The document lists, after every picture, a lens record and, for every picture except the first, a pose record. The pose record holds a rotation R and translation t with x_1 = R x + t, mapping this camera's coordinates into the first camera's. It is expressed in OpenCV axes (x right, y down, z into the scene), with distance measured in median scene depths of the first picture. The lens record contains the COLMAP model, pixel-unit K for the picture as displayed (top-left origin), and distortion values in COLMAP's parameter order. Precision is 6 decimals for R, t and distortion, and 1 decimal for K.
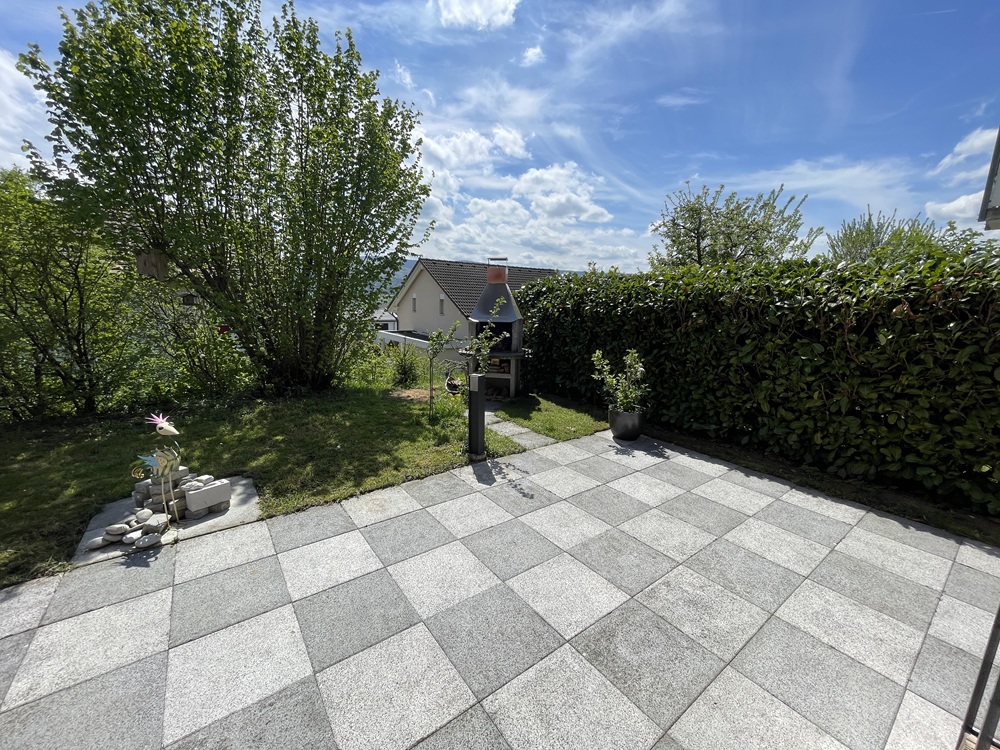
lens RADIAL K [[402.3, 0, 498.5], [0, 402.3, 373.3], [0, 0, 1]] dist [-0.001614, 0.000311]
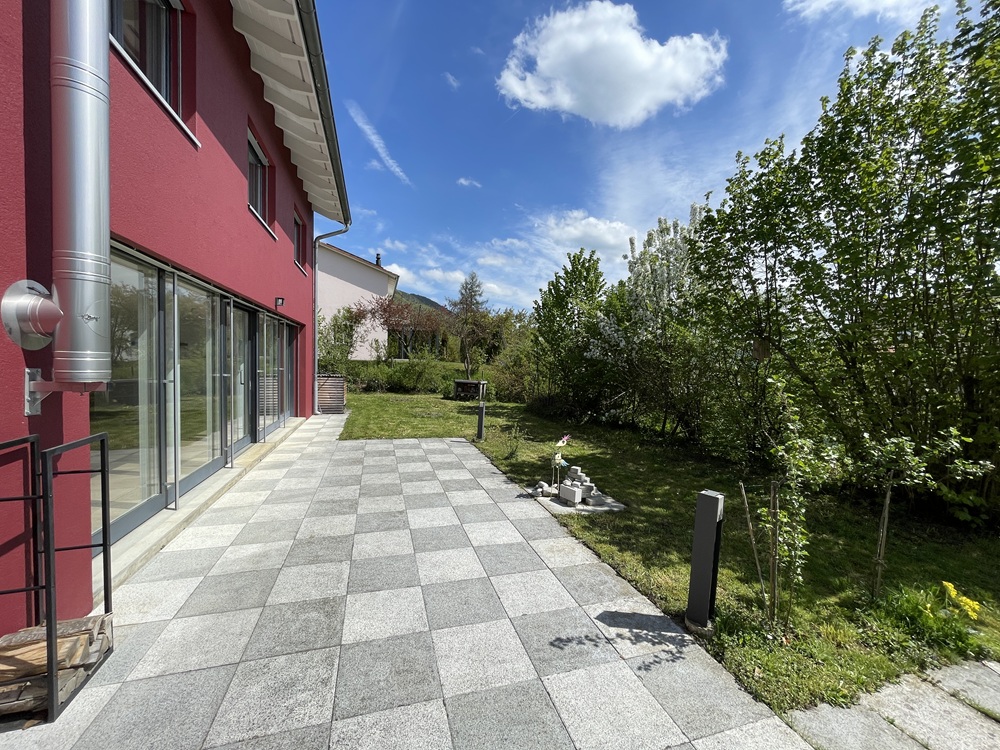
lens RADIAL K [[402.3, 0, 496.1], [0, 402.3, 378.2], [0, 0, 1]] dist [-0.001614, 0.000311]
pose [[-0.338822, 0.004617, -0.940839, 0.735686], [-0.200451, 0.976675, 0.076981, -0.171624], [0.919249, 0.214675, -0.329993, 0.985561]]
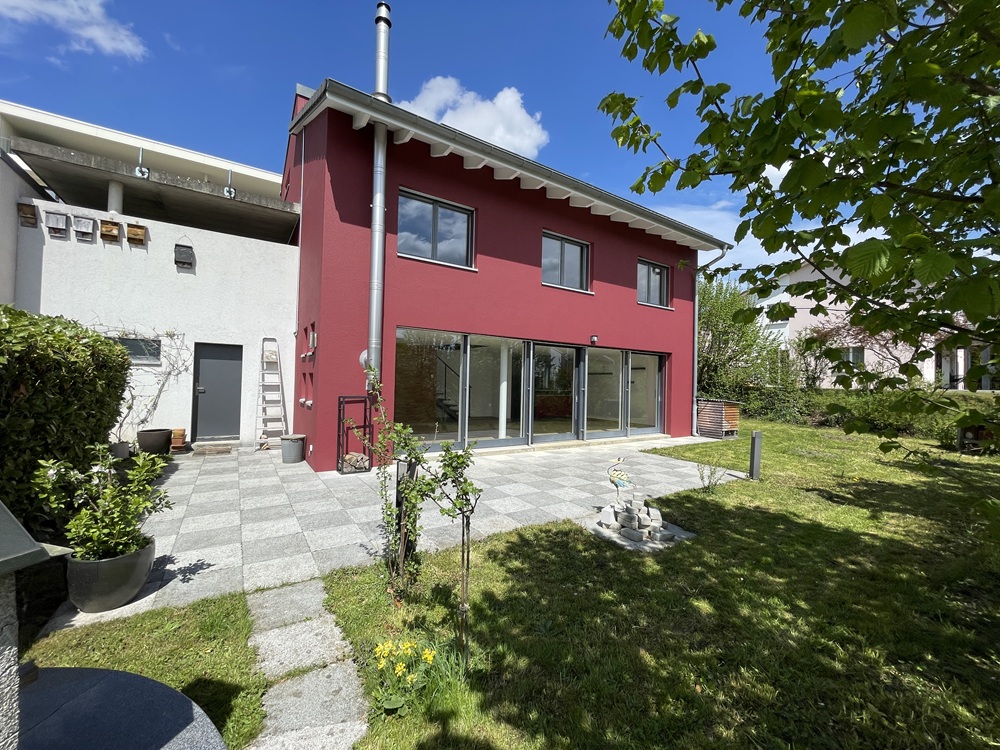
lens RADIAL K [[402.3, 0, 501.3], [0, 402.3, 373.7], [0, 0, 1]] dist [-0.001614, 0.000311]
pose [[-0.997010, -0.049962, 0.058949, -0.329432], [-0.039504, 0.985190, 0.166853, -0.366007], [-0.066413, 0.164025, -0.984218, 2.028036]]
